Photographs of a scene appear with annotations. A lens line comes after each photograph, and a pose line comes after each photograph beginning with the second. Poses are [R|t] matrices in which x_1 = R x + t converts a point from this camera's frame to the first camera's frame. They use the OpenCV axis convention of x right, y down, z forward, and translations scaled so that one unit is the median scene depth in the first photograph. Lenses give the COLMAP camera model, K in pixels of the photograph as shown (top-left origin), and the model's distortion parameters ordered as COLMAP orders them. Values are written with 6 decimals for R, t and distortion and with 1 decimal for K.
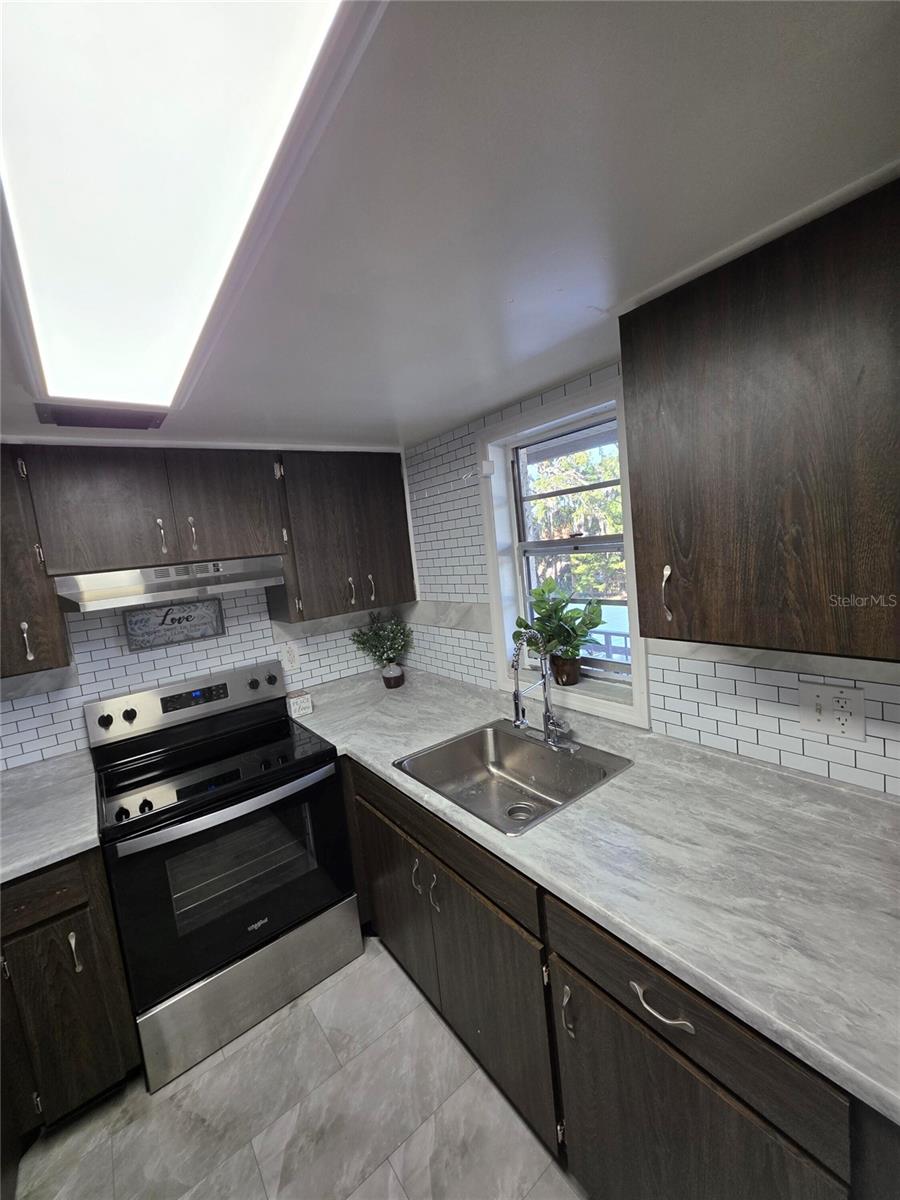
lens RADIAL K [[480.6, 0, 453.0], [0, 480.6, 594.8], [0, 0, 1]] dist [0.004199, -0.000753]
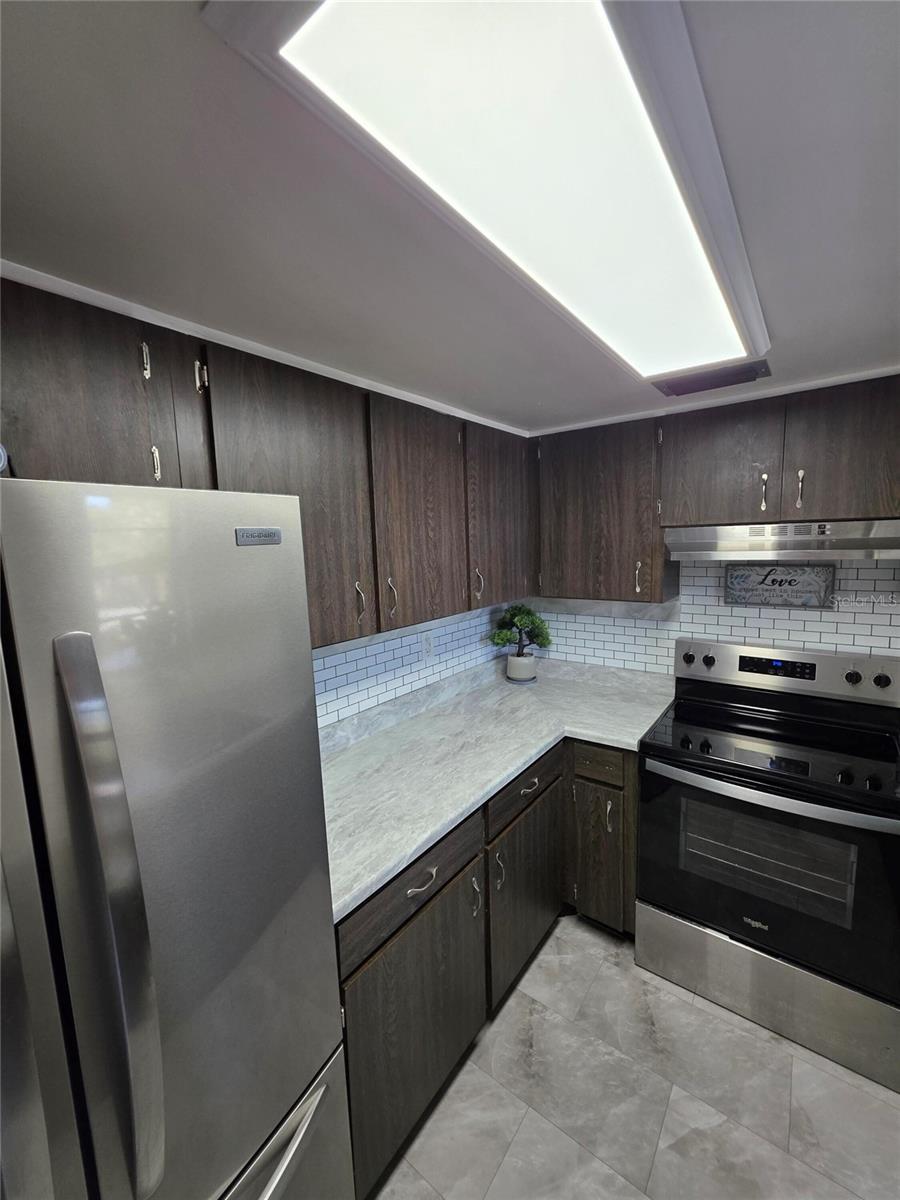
lens RADIAL K [[480.6, 0, 451.4], [0, 480.6, 595.7], [0, 0, 1]] dist [0.004199, -0.000753]
pose [[0.269092, 0.206880, -0.940633, 0.161976], [-0.102757, 0.977250, 0.185537, -0.034521], [0.957617, 0.046730, 0.284228, 0.145402]]
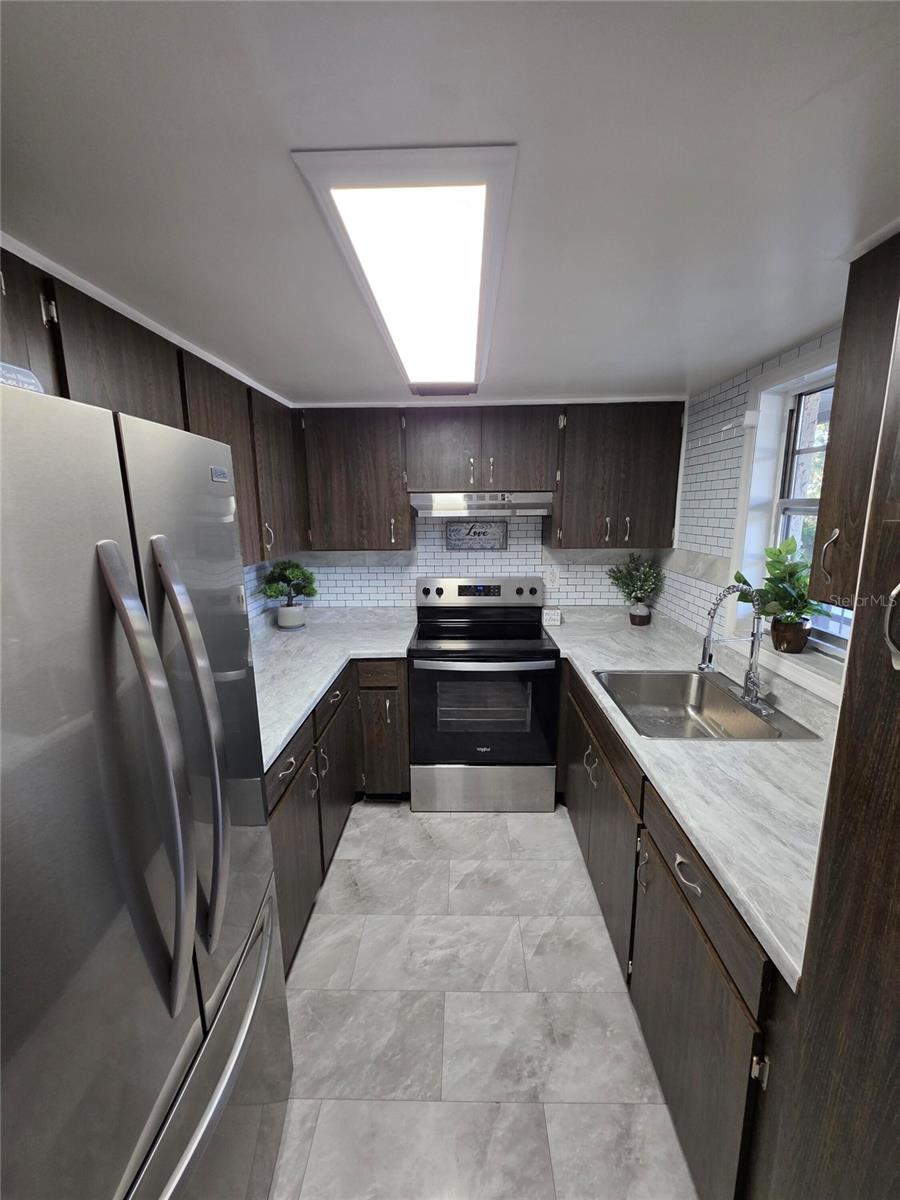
lens RADIAL K [[480.6, 0, 452.2], [0, 480.6, 593.3], [0, 0, 1]] dist [0.004199, -0.000753]
pose [[0.775319, 0.208357, -0.596211, 0.263328], [-0.141443, 0.977319, 0.157609, 0.015095], [0.615528, -0.037868, 0.787205, -0.159001]]
